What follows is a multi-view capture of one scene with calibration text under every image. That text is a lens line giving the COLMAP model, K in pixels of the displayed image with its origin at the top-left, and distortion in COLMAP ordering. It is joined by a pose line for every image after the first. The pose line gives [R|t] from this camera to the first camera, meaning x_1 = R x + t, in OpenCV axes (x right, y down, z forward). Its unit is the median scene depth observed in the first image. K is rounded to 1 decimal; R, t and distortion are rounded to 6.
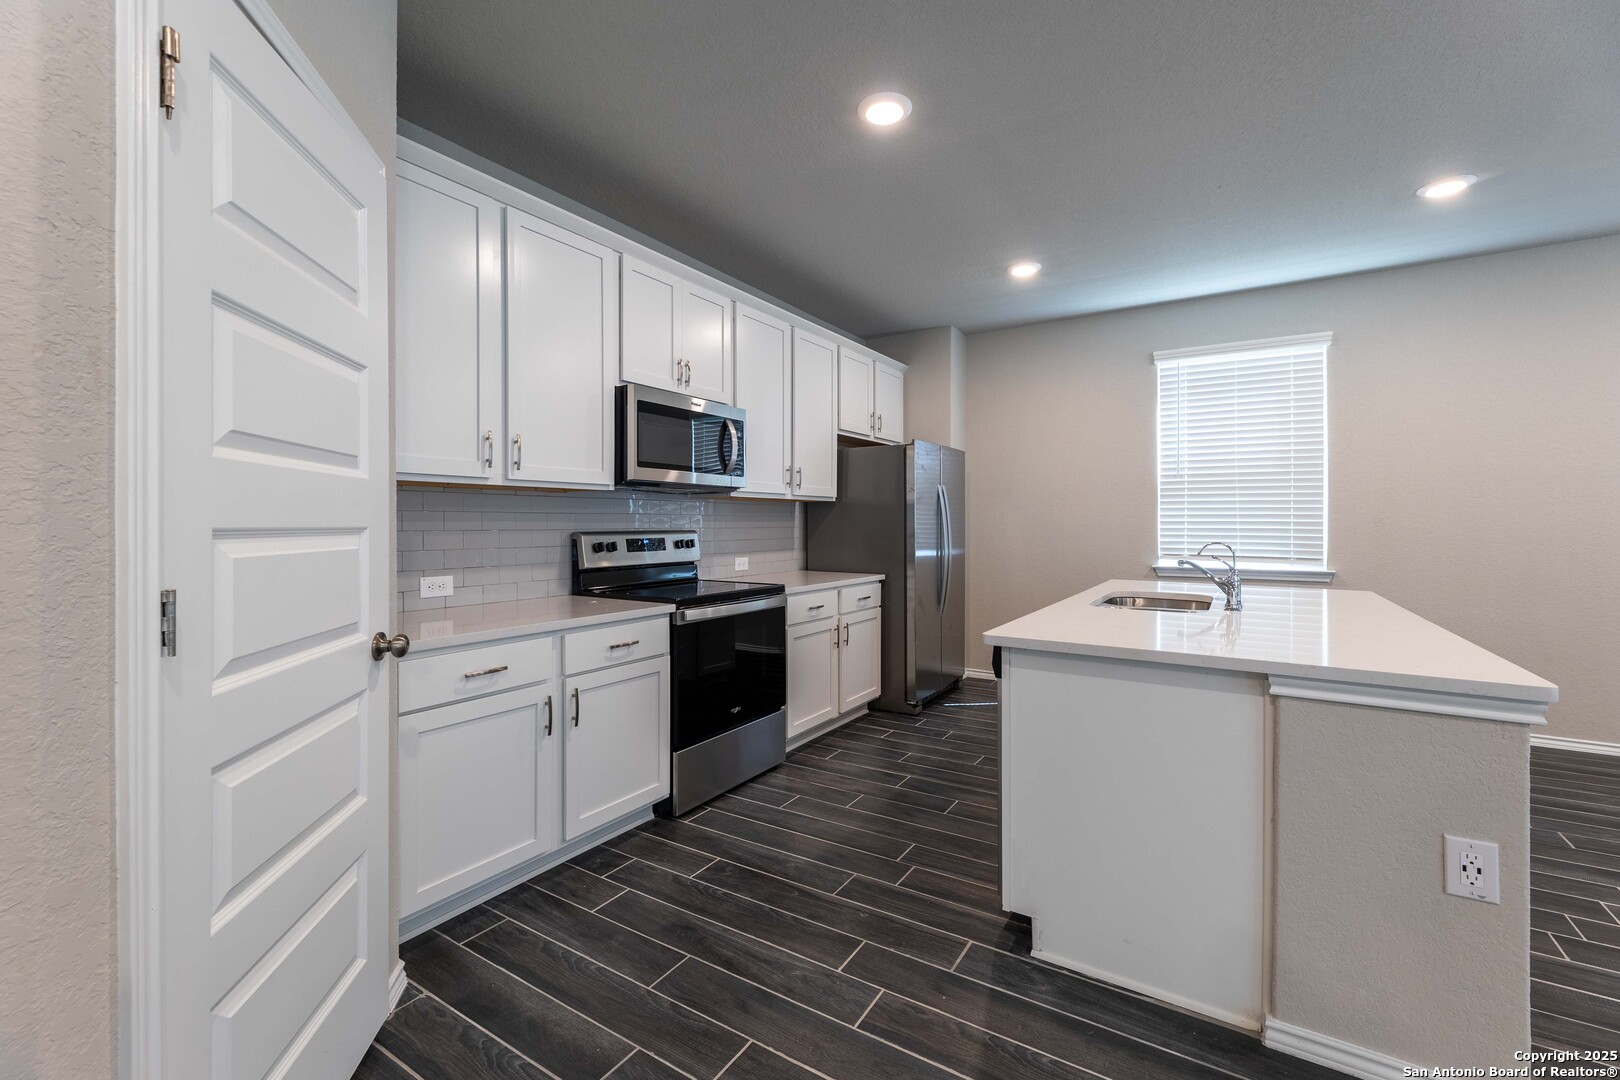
lens RADIAL K [[646.0, 0, 796.6], [0, 646.0, 528.8], [0, 0, 1]] dist [-0.000534, 0.000586]
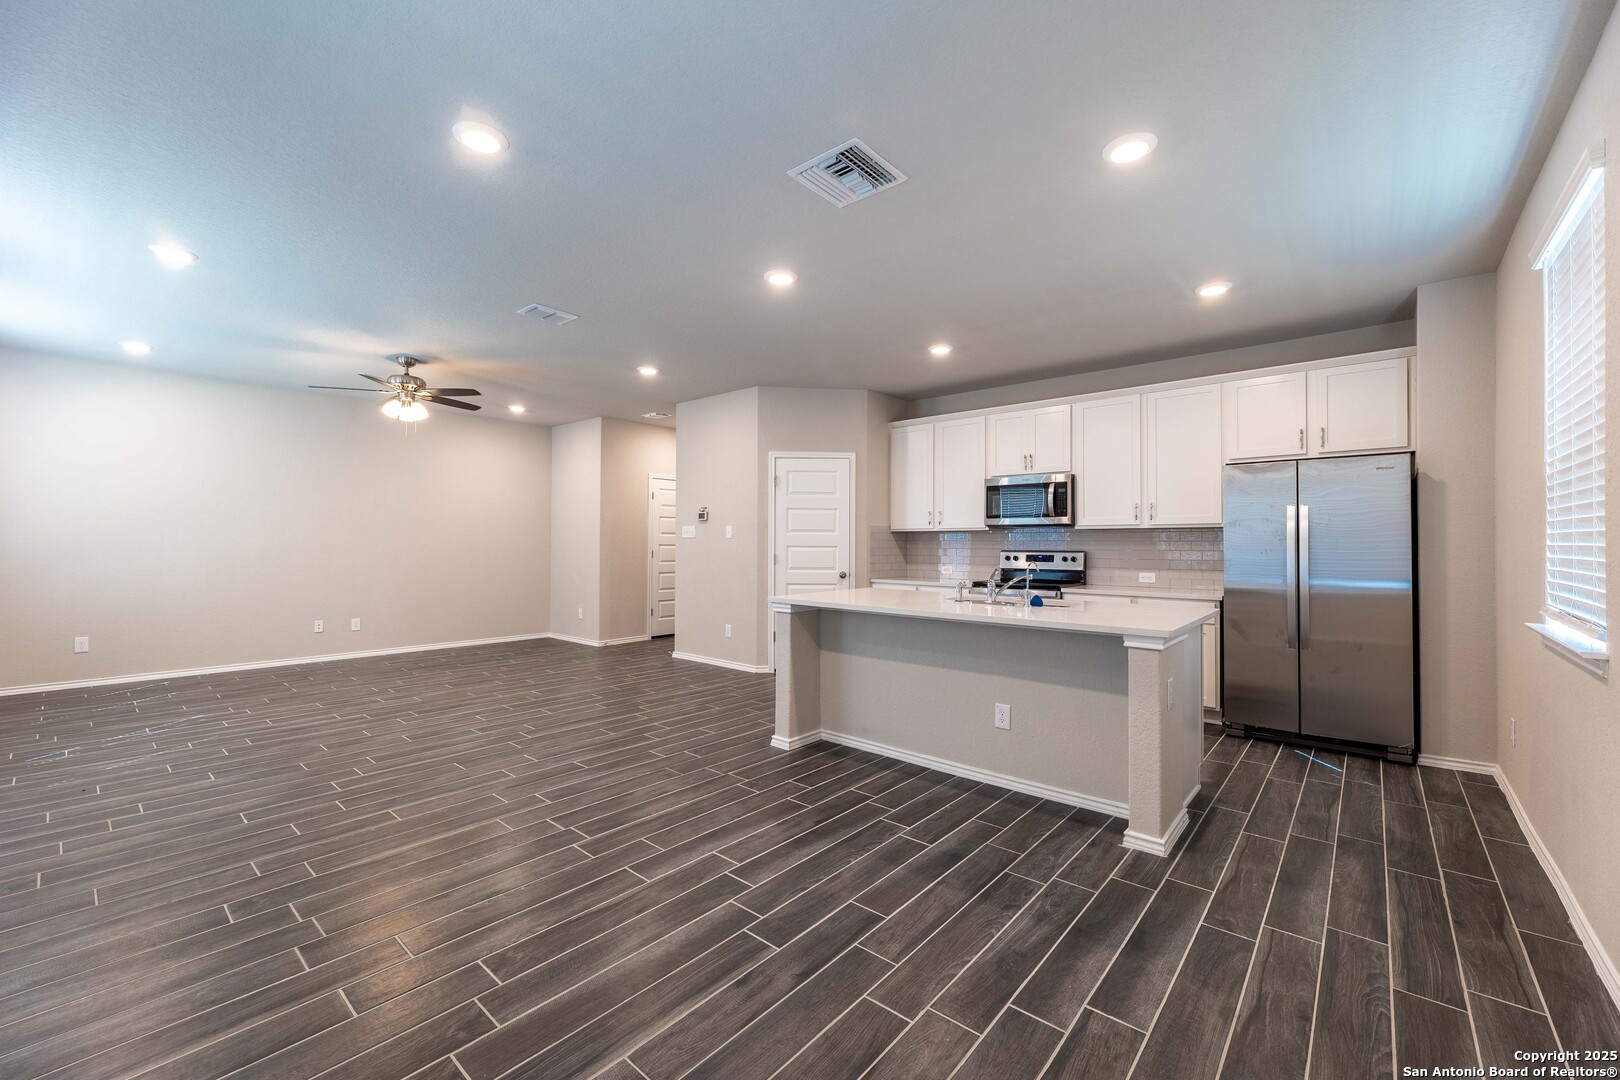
lens RADIAL K [[646.0, 0, 796.5], [0, 646.0, 538.9], [0, 0, 1]] dist [-0.000534, 0.000586]
pose [[-0.139798, -0.008241, -0.990146, 1.670539], [-0.010799, 0.999919, -0.006798, -0.009233], [0.990121, 0.009743, -0.139875, 0.602116]]
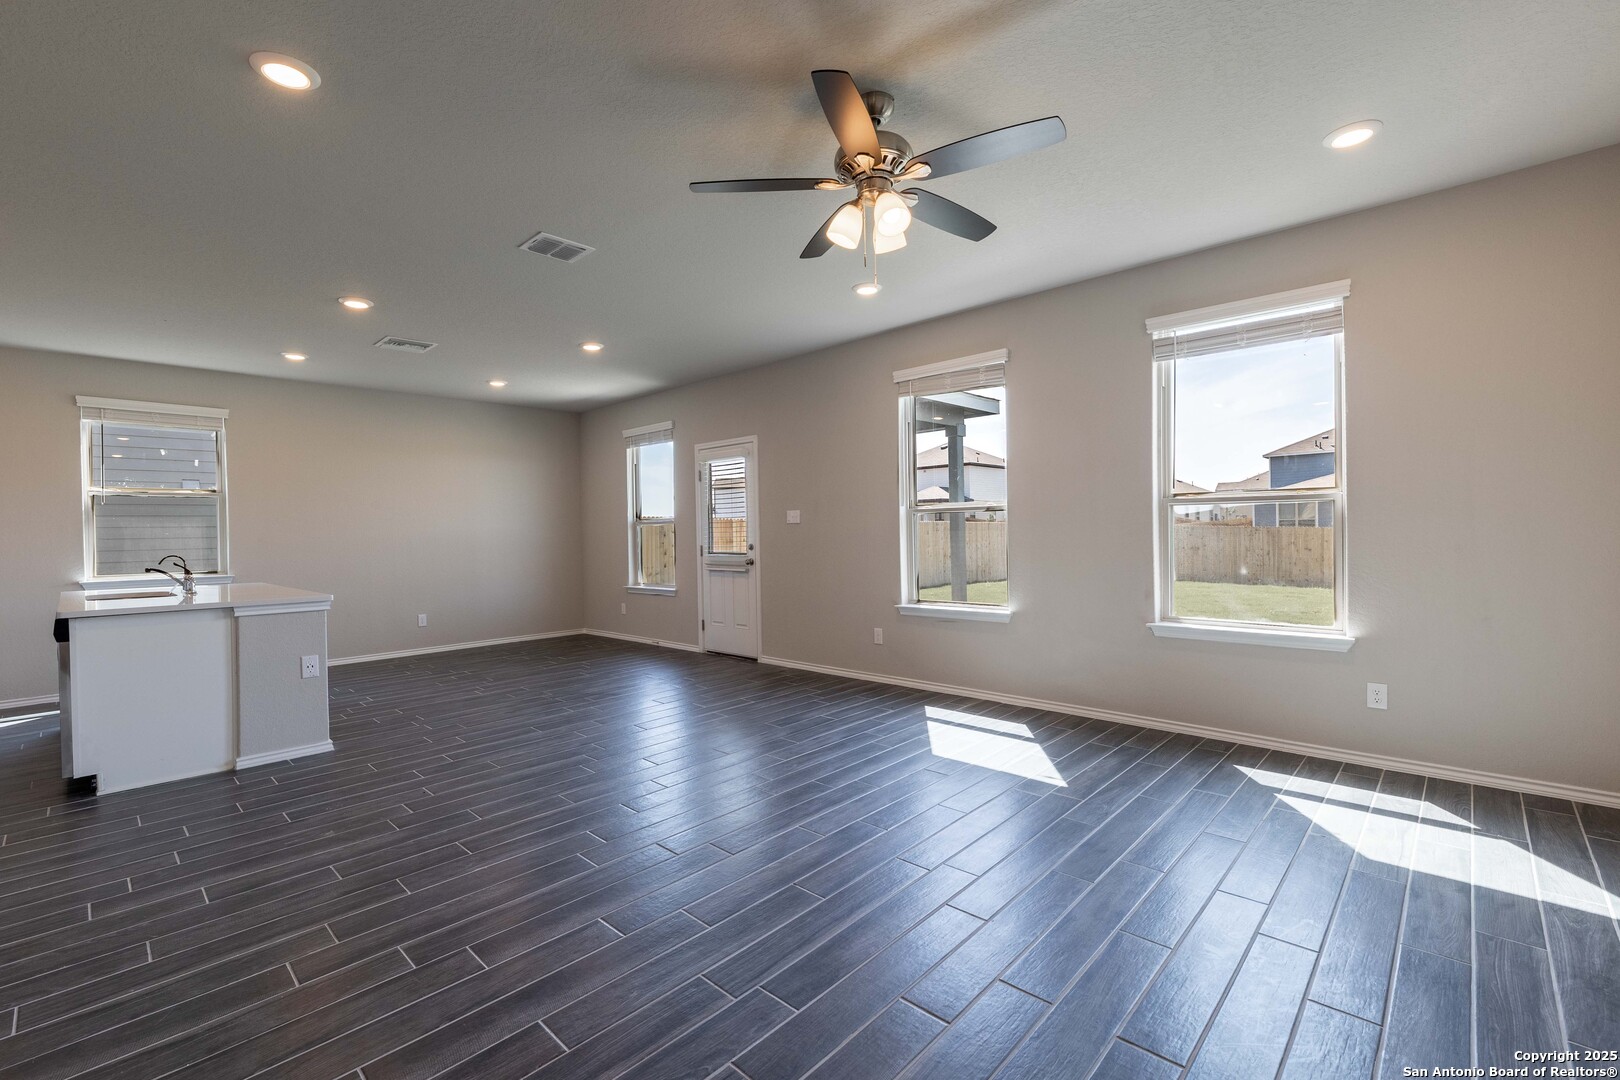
lens RADIAL K [[703.3, 0, 808.4], [0, 703.3, 538.5], [0, 0, 1]] dist [0.003705, -0.000553]
pose [[0.170268, -0.009081, 0.985356, -0.677503], [0.021455, 0.999755, 0.005507, 0.002393], [-0.985164, 0.020204, 0.170421, -0.705621]]
